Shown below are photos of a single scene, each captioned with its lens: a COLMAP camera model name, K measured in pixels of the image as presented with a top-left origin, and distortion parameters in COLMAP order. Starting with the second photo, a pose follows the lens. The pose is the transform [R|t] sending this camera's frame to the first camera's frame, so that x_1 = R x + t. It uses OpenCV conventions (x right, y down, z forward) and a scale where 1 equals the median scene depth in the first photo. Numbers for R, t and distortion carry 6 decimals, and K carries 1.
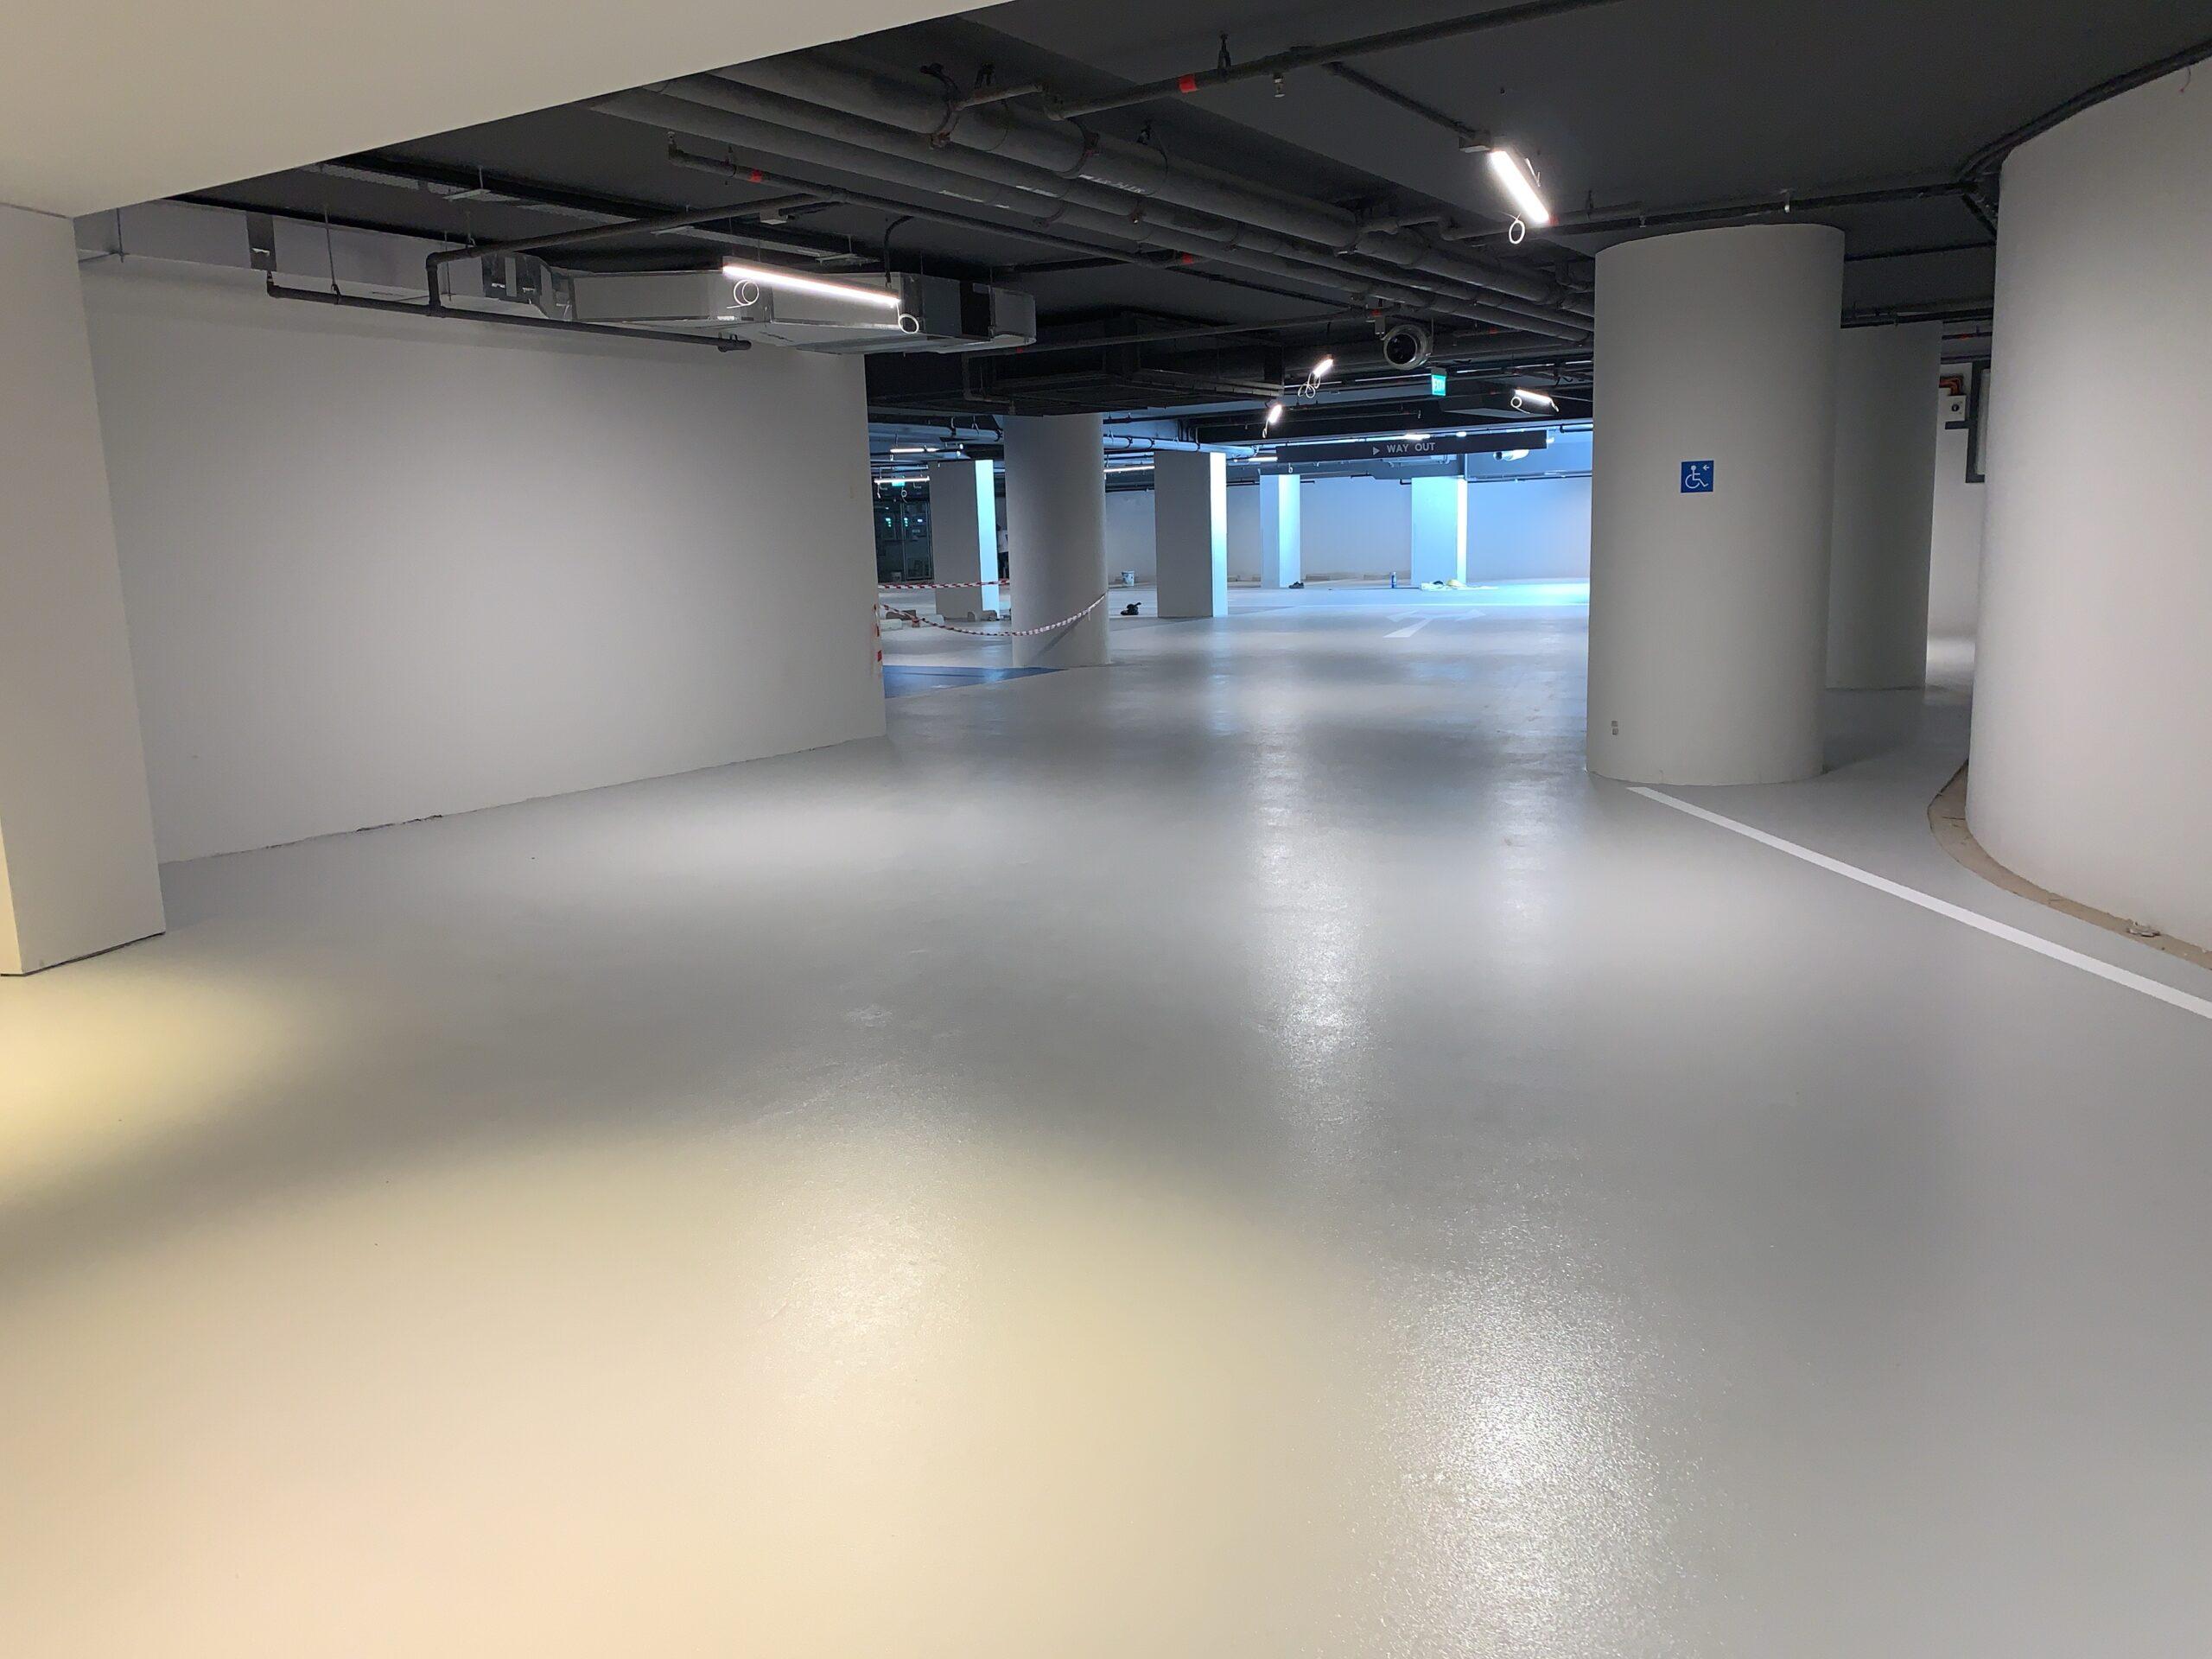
lens RADIAL K [[1682.5, 0, 1092.9], [0, 1682.5, 819.6], [0, 0, 1]] dist [0.068591, 0.000274]
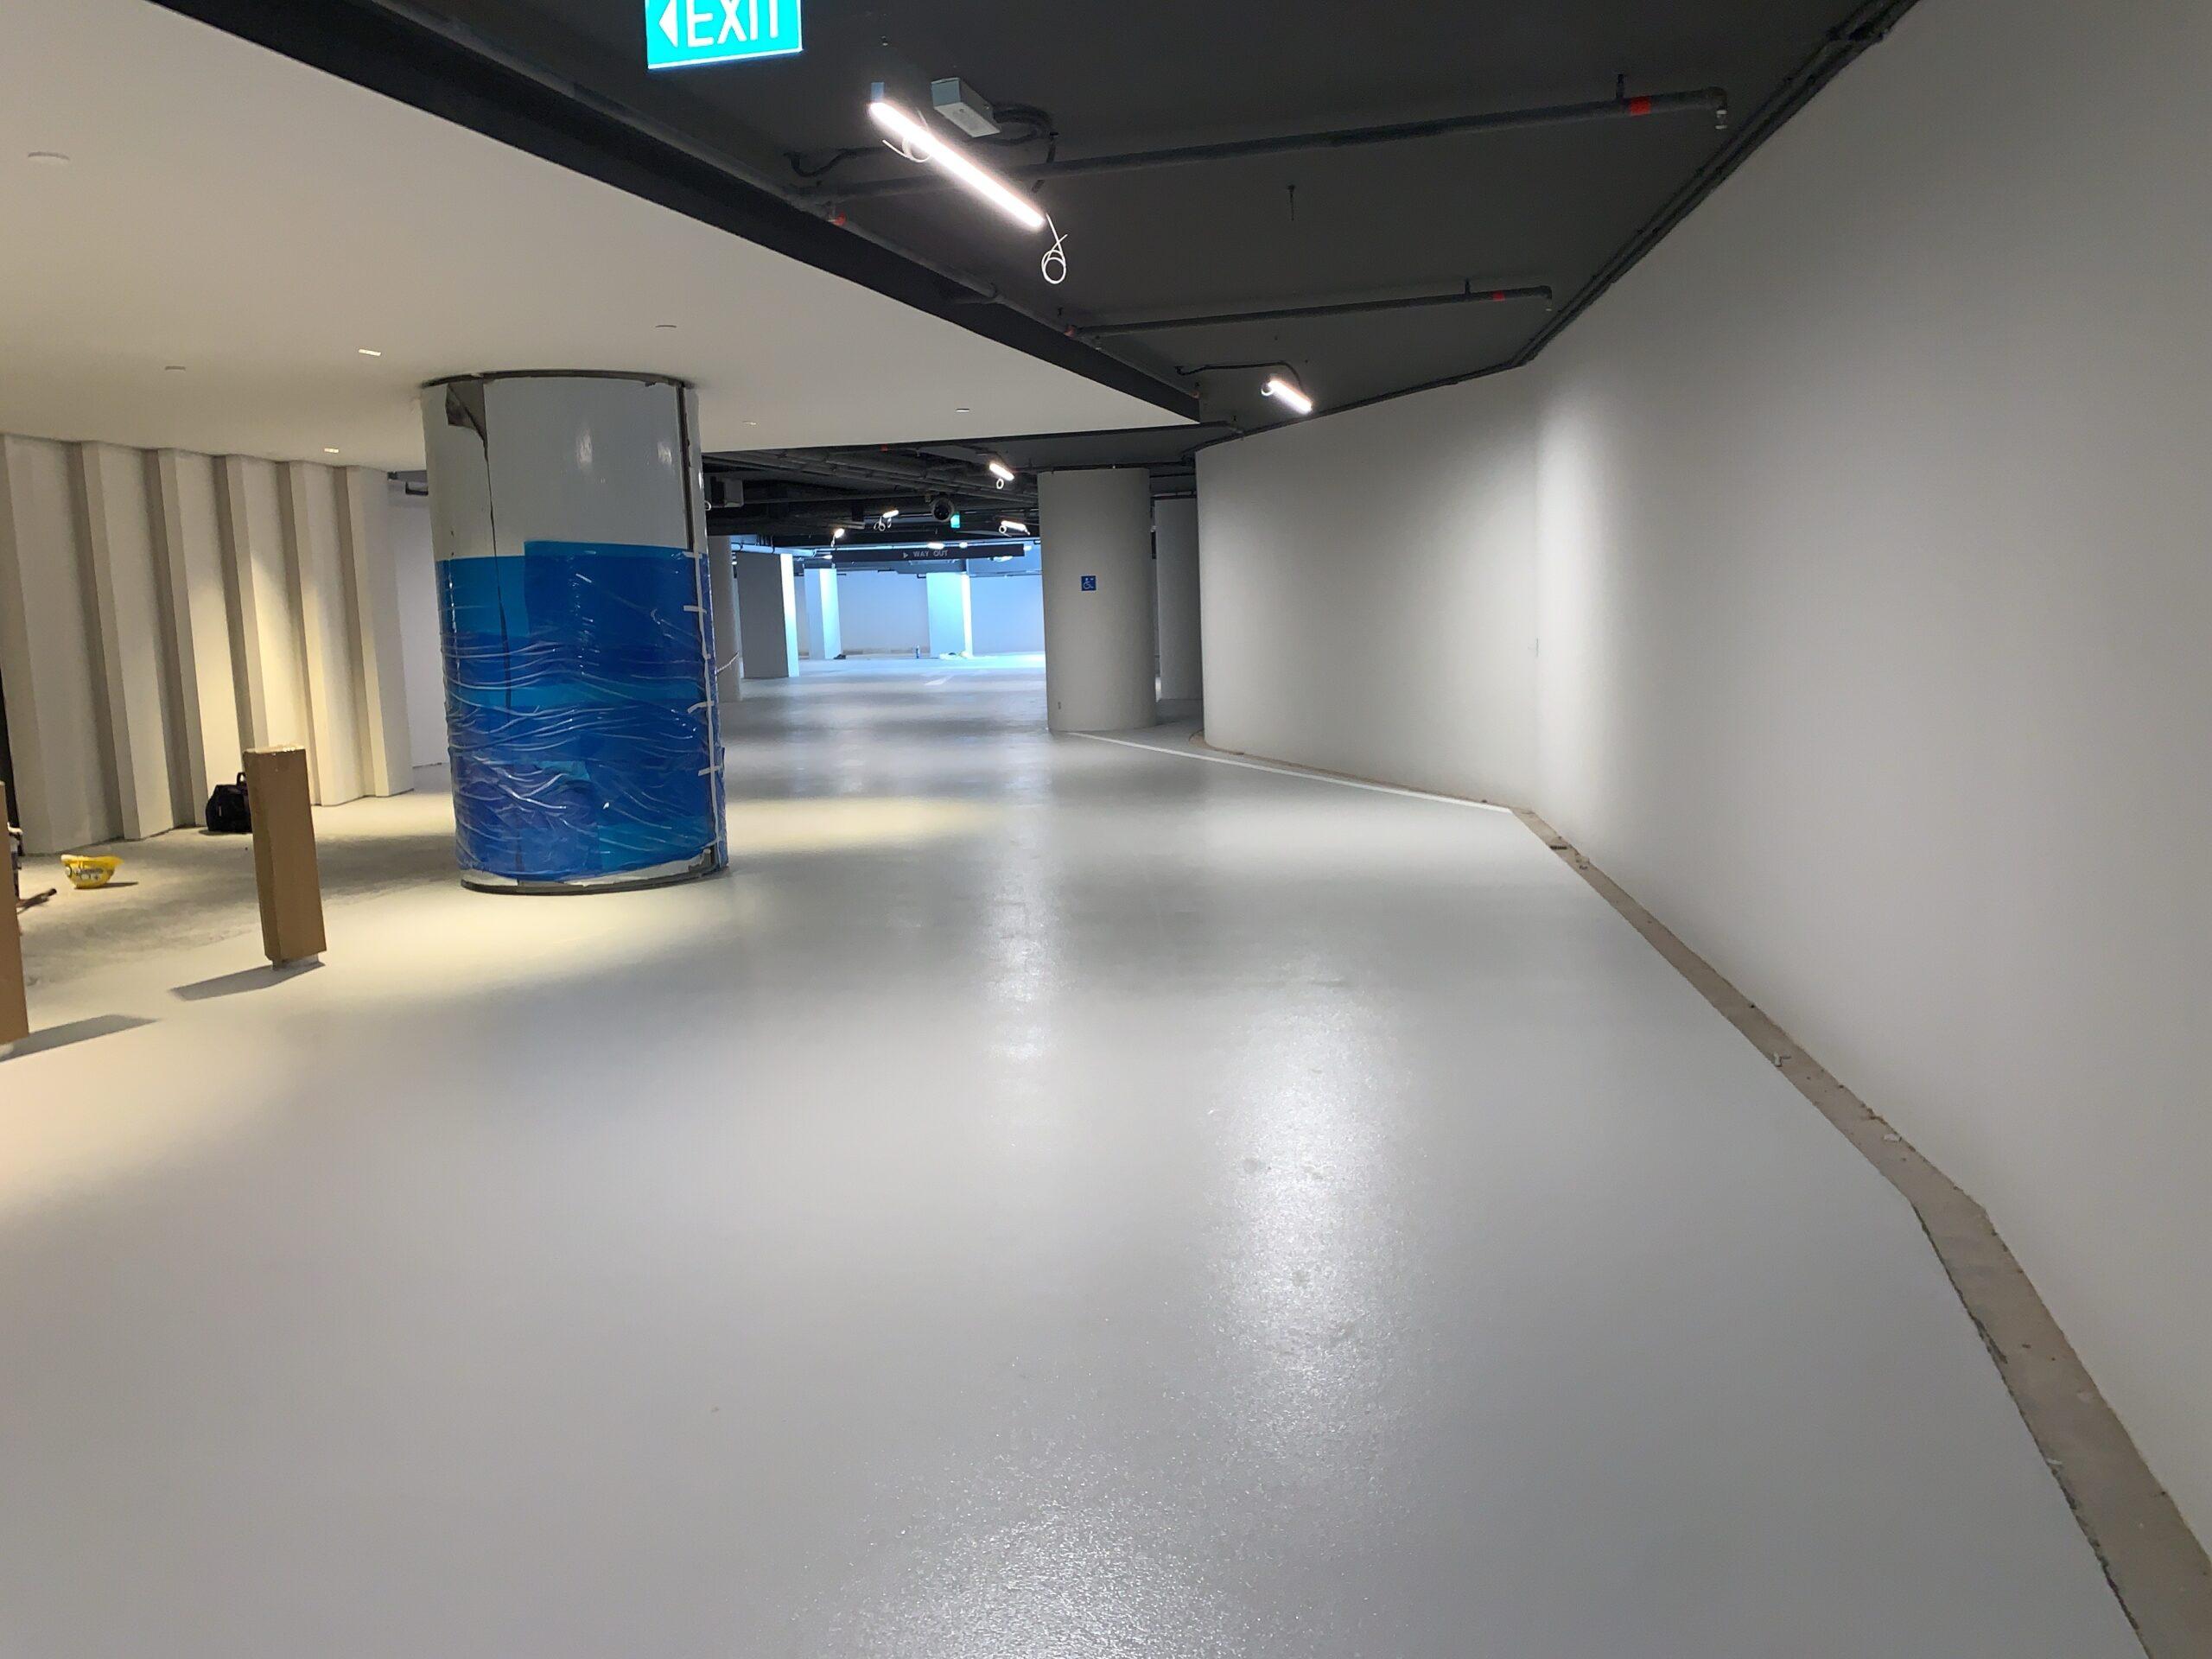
lens RADIAL K [[1682.5, 0, 1104.3], [0, 1682.5, 836.6], [0, 0, 1]] dist [0.068591, 0.000274]
pose [[0.955869, -0.040057, 0.291050, -0.085423], [0.051825, 0.998116, -0.032834, 0.063021], [-0.289186, 0.046469, 0.956144, -0.343051]]
